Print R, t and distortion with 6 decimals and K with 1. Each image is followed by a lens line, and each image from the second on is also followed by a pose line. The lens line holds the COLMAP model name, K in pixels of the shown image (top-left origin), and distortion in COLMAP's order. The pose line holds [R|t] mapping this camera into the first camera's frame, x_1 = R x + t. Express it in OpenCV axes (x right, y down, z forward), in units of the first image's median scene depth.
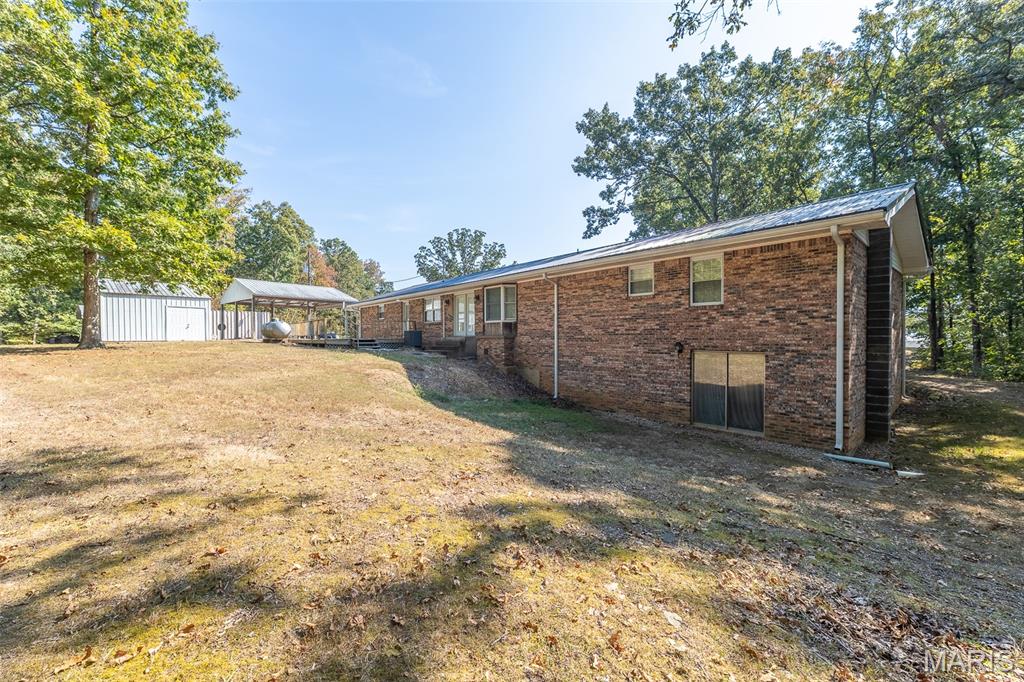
lens RADIAL K [[410.5, 0, 512.0], [0, 410.5, 341.0], [0, 0, 1]] dist [-0.001559, -0.000145]
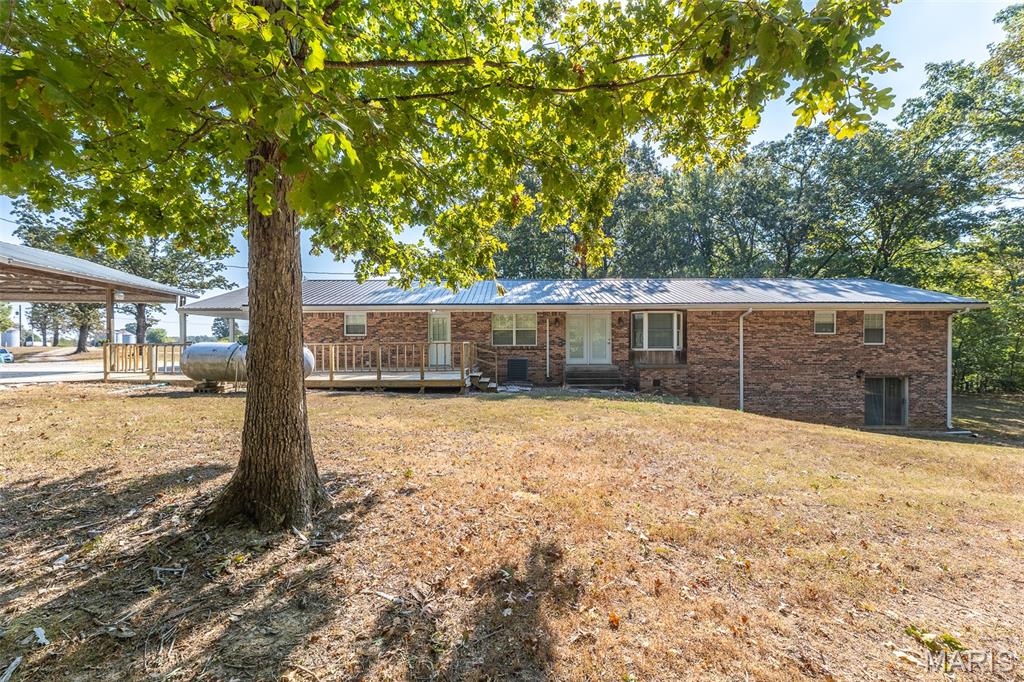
lens RADIAL K [[410.5, 0, 512.0], [0, 410.5, 341.0], [0, 0, 1]] dist [-0.001559, -0.000145]
pose [[0.662074, 0.006234, 0.749412, -1.345922], [0.004371, 0.999916, -0.012179, -0.080234], [-0.749426, 0.011338, 0.661991, 0.904034]]
